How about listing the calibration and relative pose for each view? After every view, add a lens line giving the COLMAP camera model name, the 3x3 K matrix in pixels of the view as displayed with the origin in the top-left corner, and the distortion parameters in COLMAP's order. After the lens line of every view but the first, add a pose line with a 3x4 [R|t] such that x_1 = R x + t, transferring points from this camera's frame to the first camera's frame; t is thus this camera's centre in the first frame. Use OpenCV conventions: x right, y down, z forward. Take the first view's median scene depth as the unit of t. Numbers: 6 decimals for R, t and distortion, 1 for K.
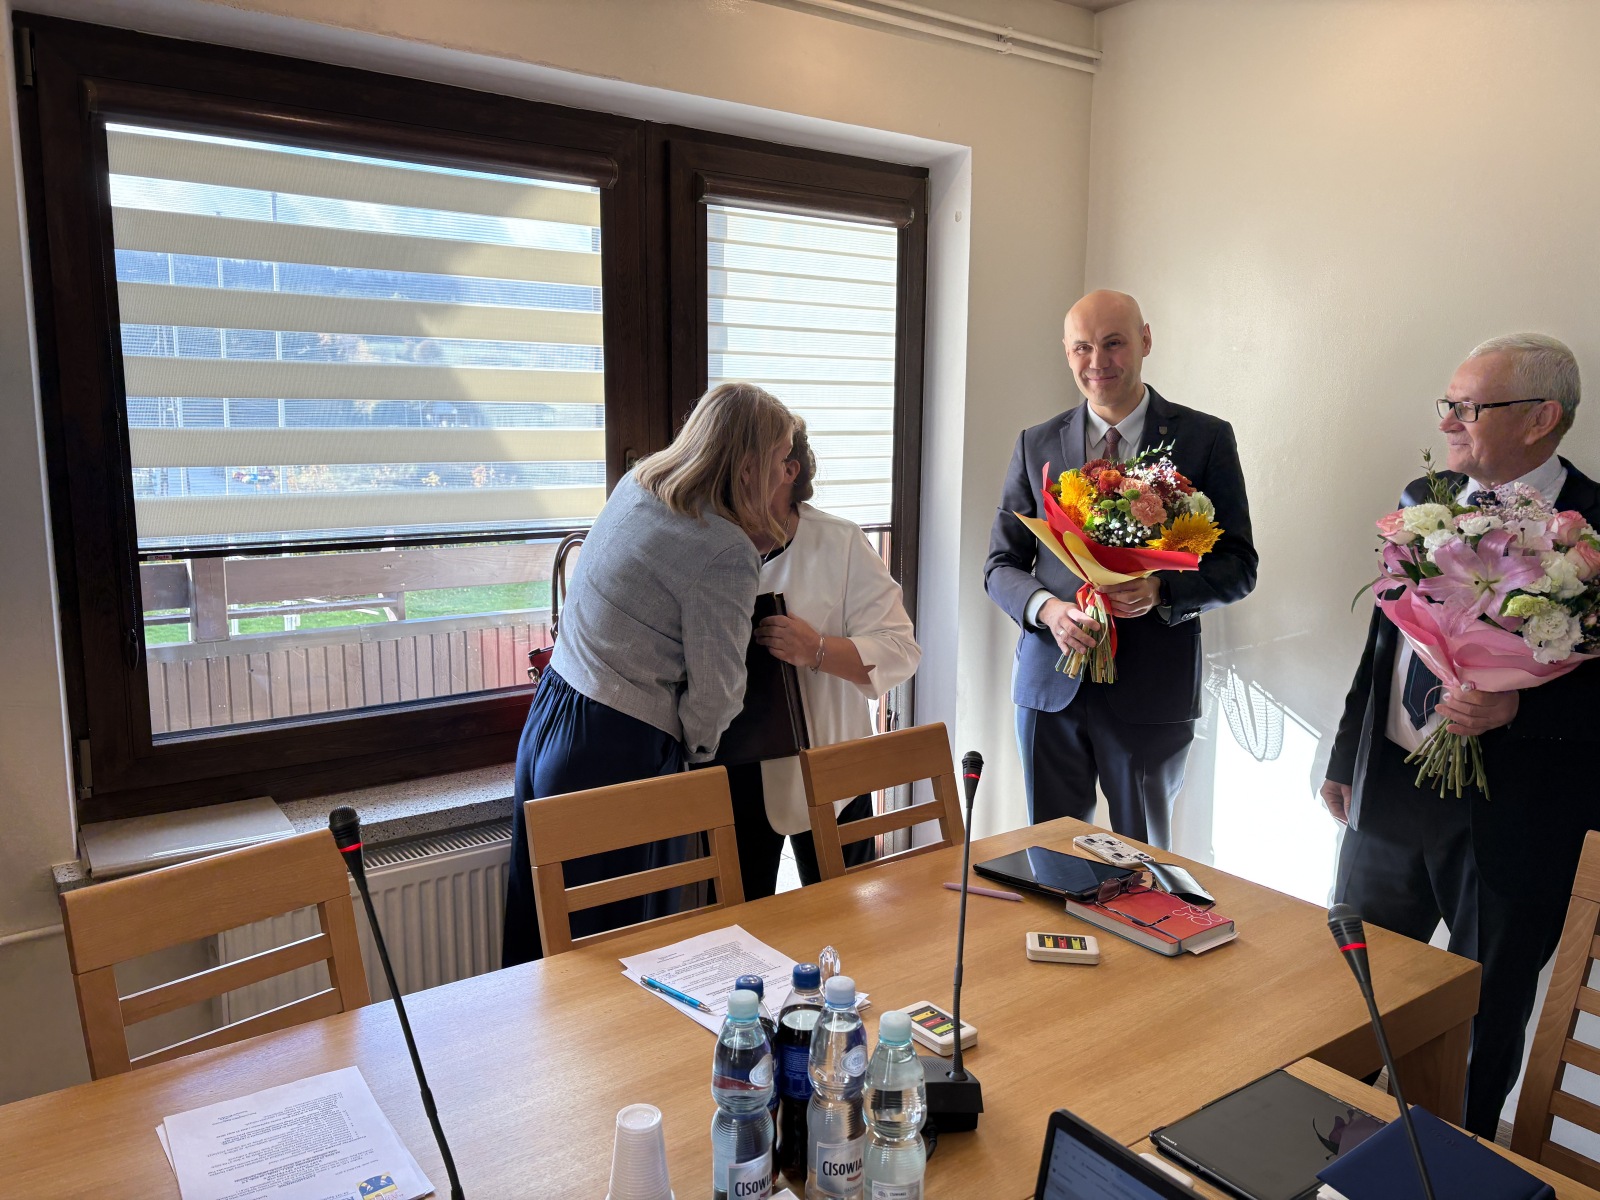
lens RADIAL K [[1205.6, 0, 793.9], [0, 1205.6, 593.9], [0, 0, 1]] dist [0.030579, -0.010585]
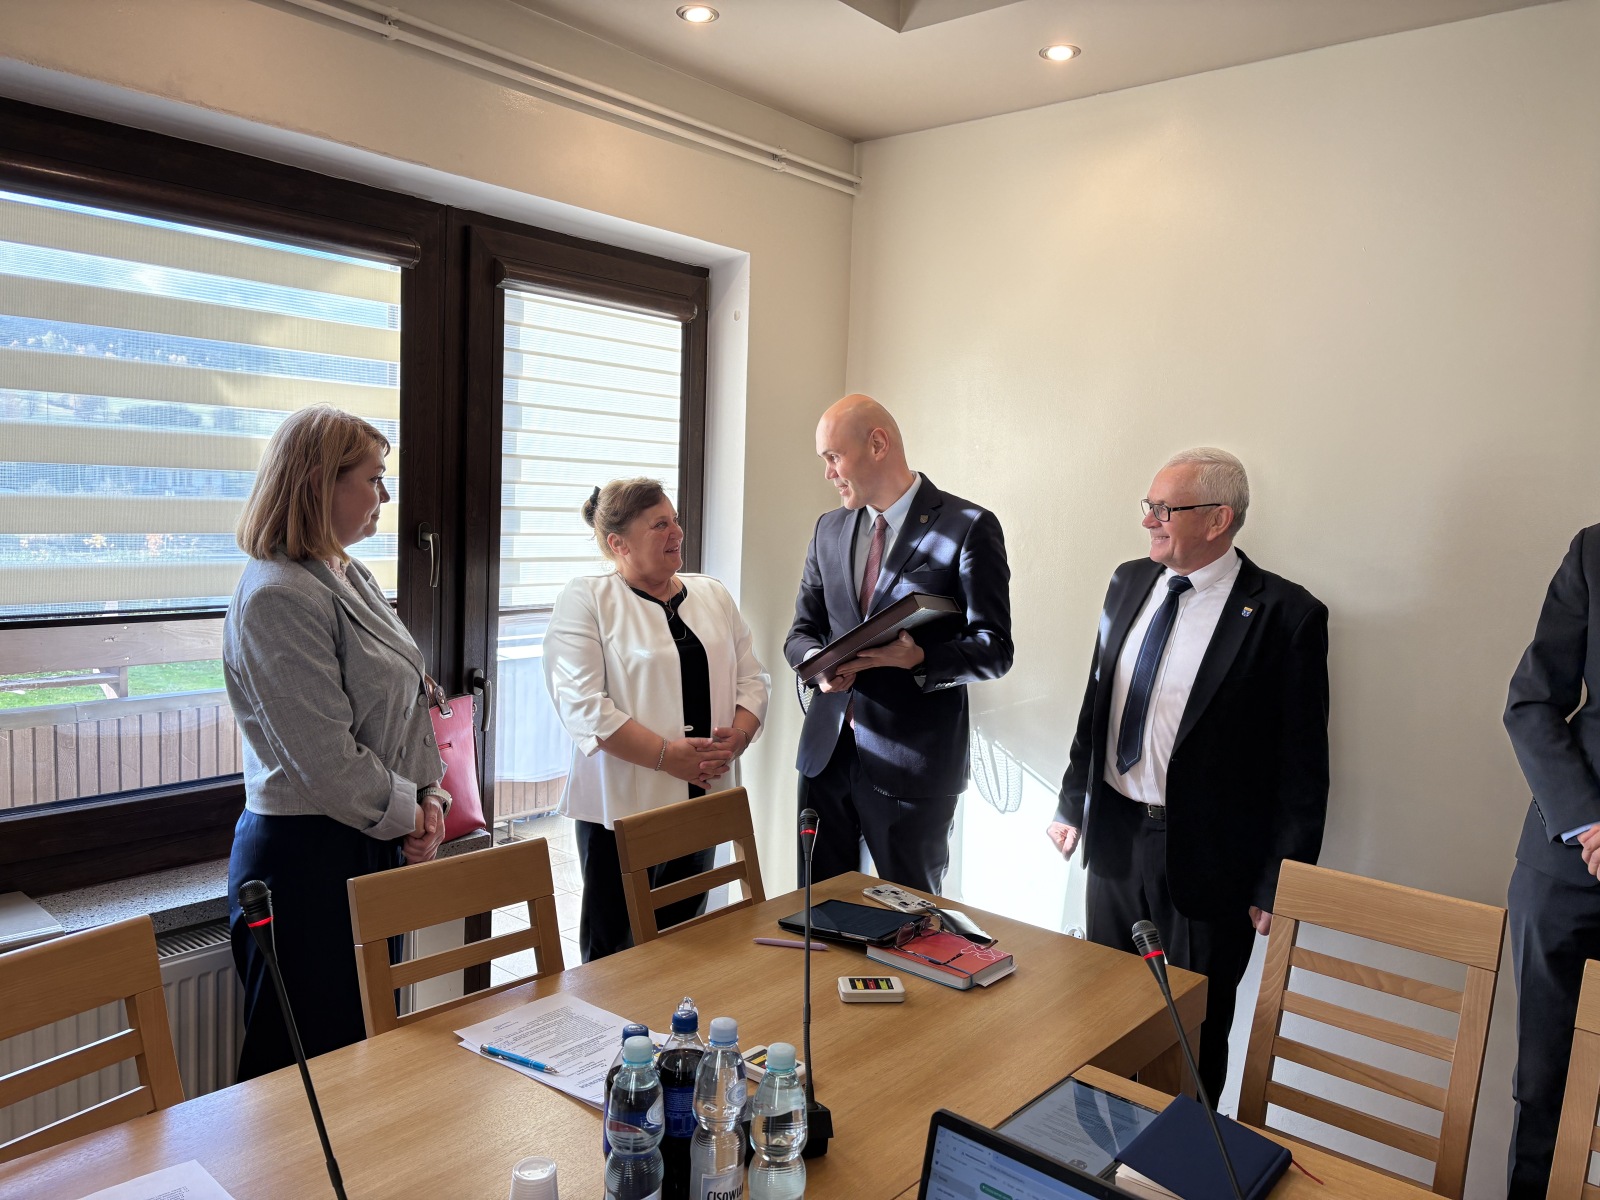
lens RADIAL K [[1205.6, 0, 812.1], [0, 1205.6, 589.8], [0, 0, 1]] dist [0.030579, -0.010585]
pose [[0.969428, 0.011521, 0.245103, -0.095571], [0.003649, 0.998110, -0.061349, -0.002349], [-0.245347, 0.060368, 0.967554, -0.066209]]
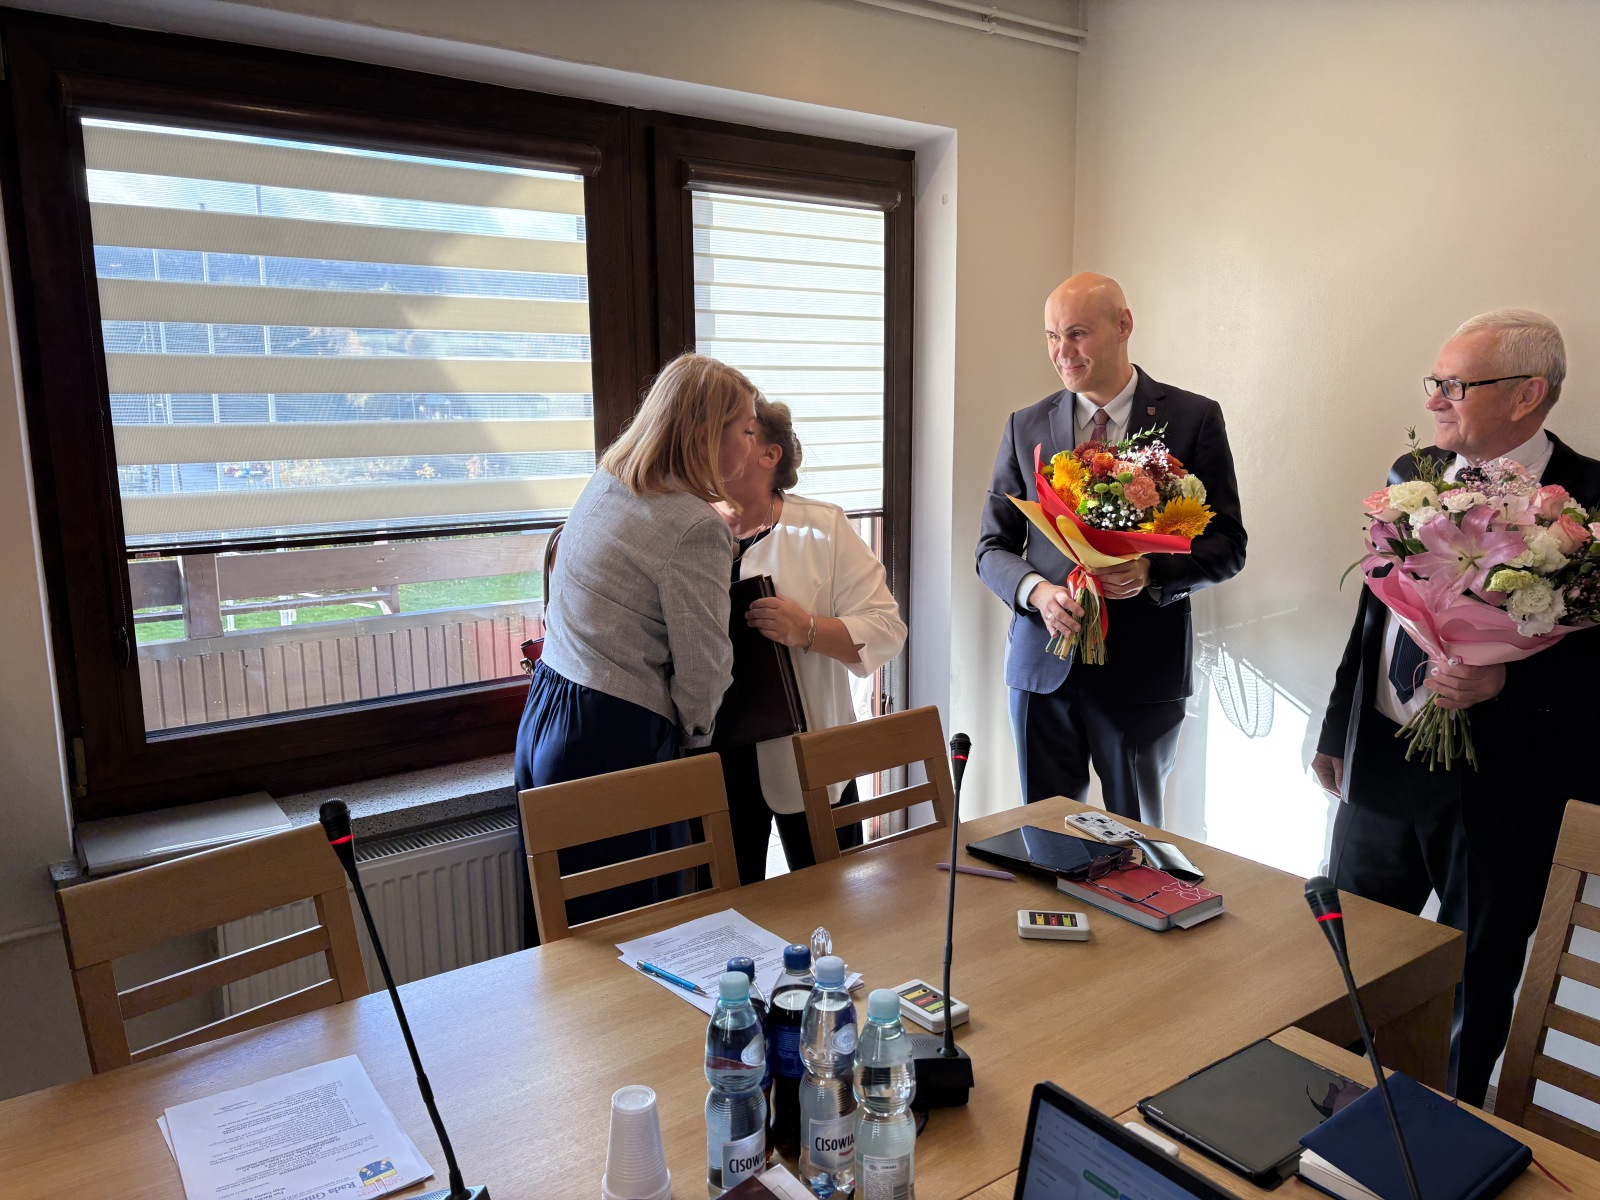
lens RADIAL K [[1205.6, 0, 803.7], [0, 1205.6, 604.1], [0, 0, 1]] dist [0.030579, -0.010585]
pose [[0.999810, -0.017340, 0.008878, 0.007718], [0.017161, 0.999655, 0.019893, -0.000055], [-0.009220, -0.019737, 0.999763, -0.005039]]
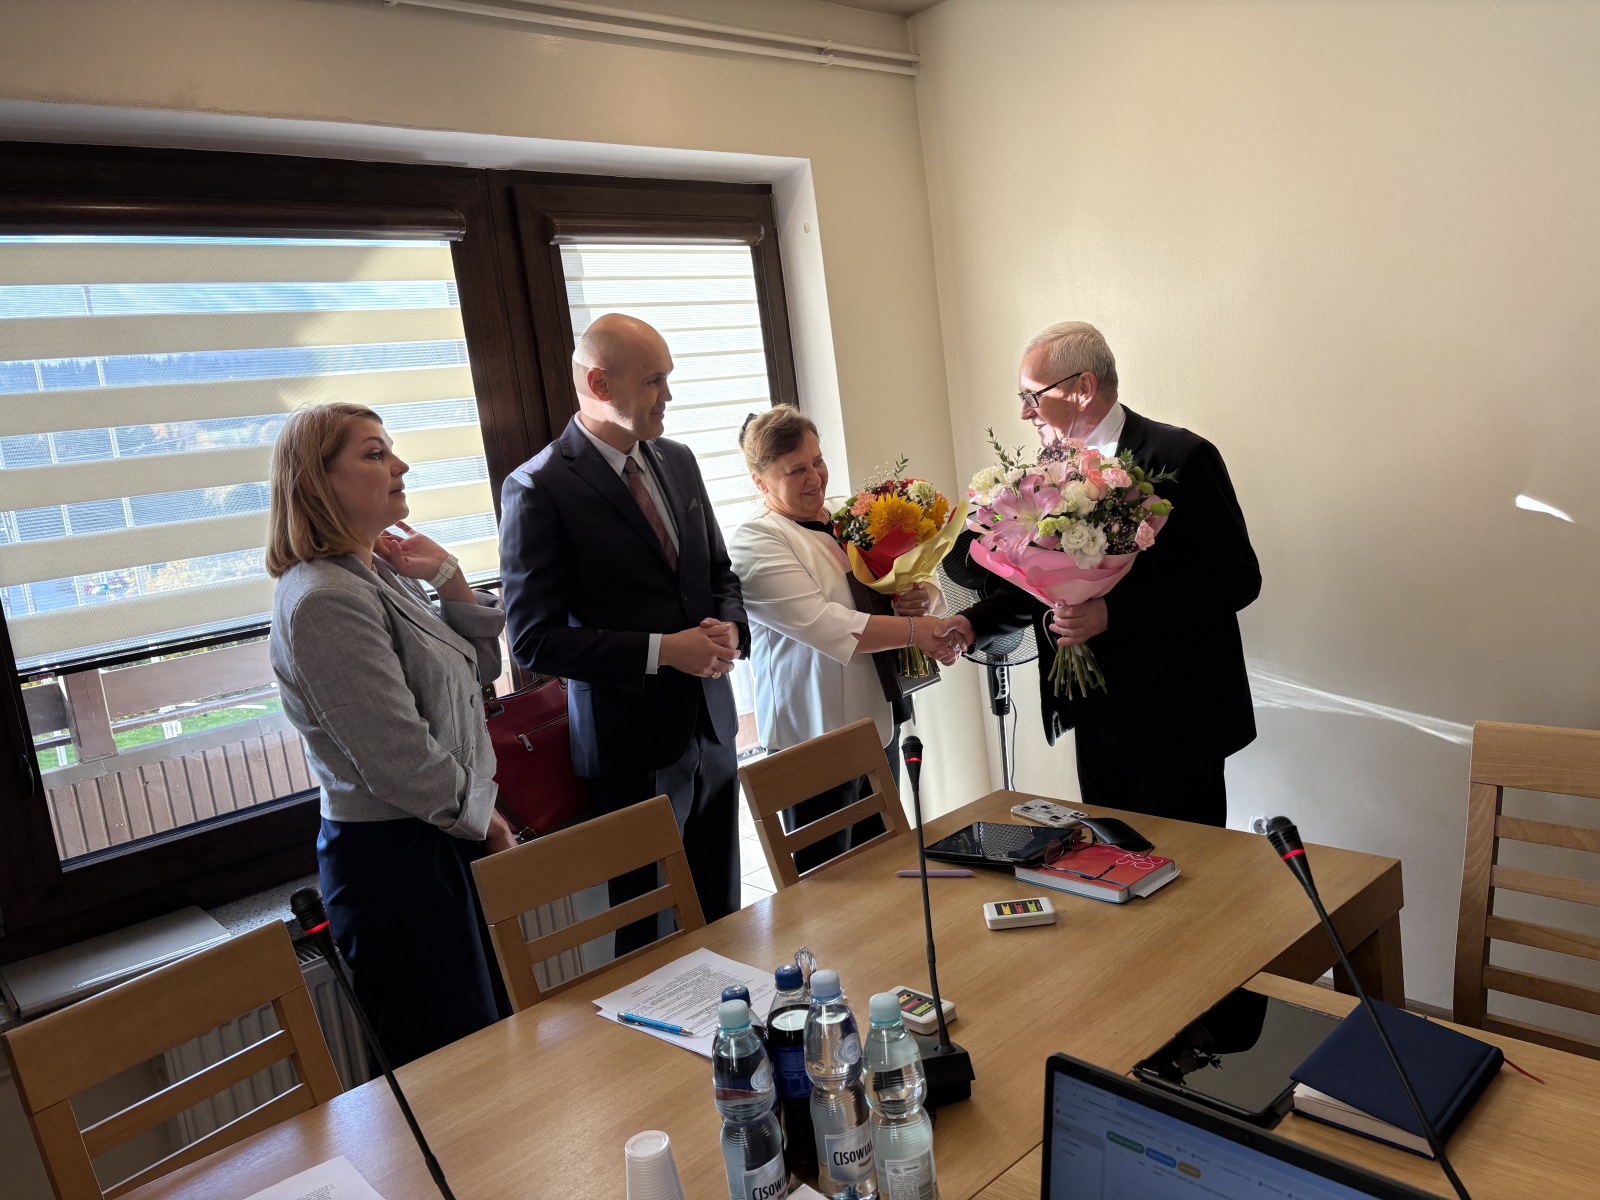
lens RADIAL K [[1205.6, 0, 805.4], [0, 1205.6, 600.8], [0, 0, 1]] dist [0.030579, -0.010585]
pose [[0.984209, -0.147549, 0.097788, -0.018149], [0.148706, 0.988871, -0.004619, 0.005773], [-0.096018, 0.019087, 0.995197, -0.013677]]
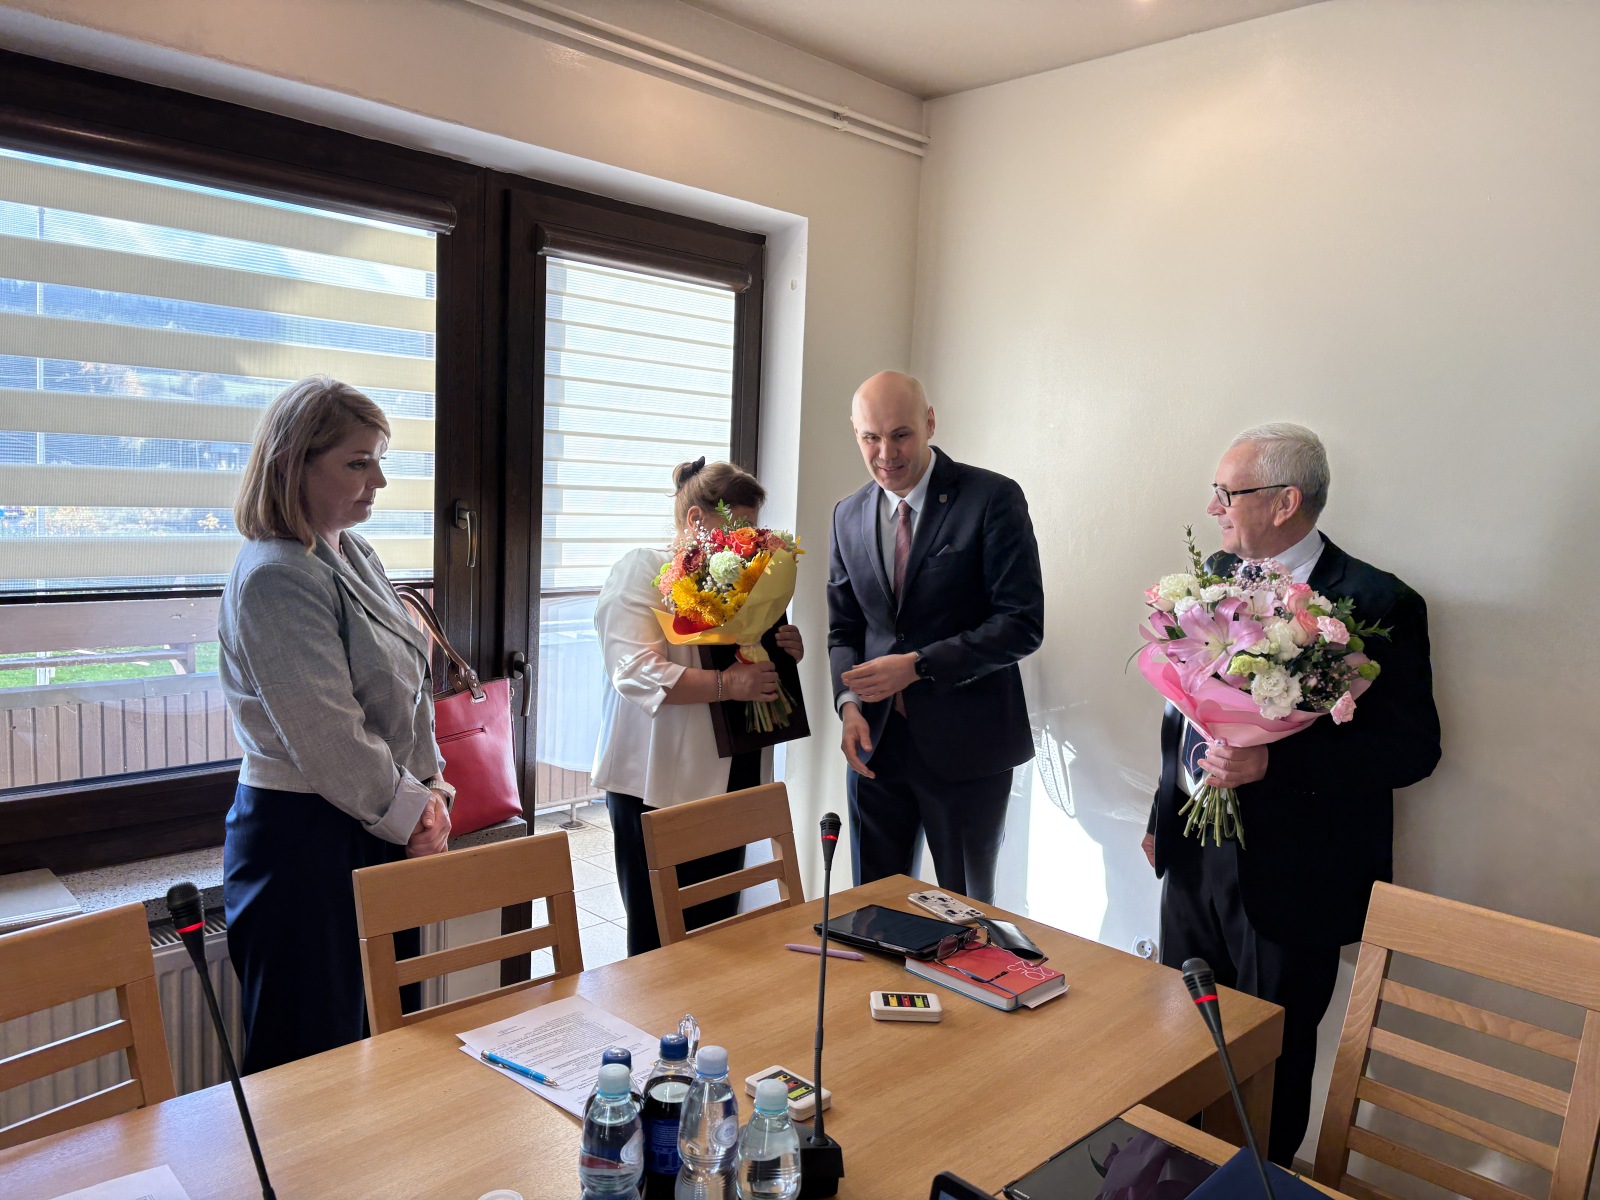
lens RADIAL K [[1205.6, 0, 792.1], [0, 1205.6, 612.8], [0, 0, 1]] dist [0.030579, -0.010585]
pose [[0.987024, 0.018619, 0.159487, -0.037218], [-0.013688, 0.999395, -0.031959, -0.003505], [-0.159986, 0.029361, 0.986683, 0.003575]]
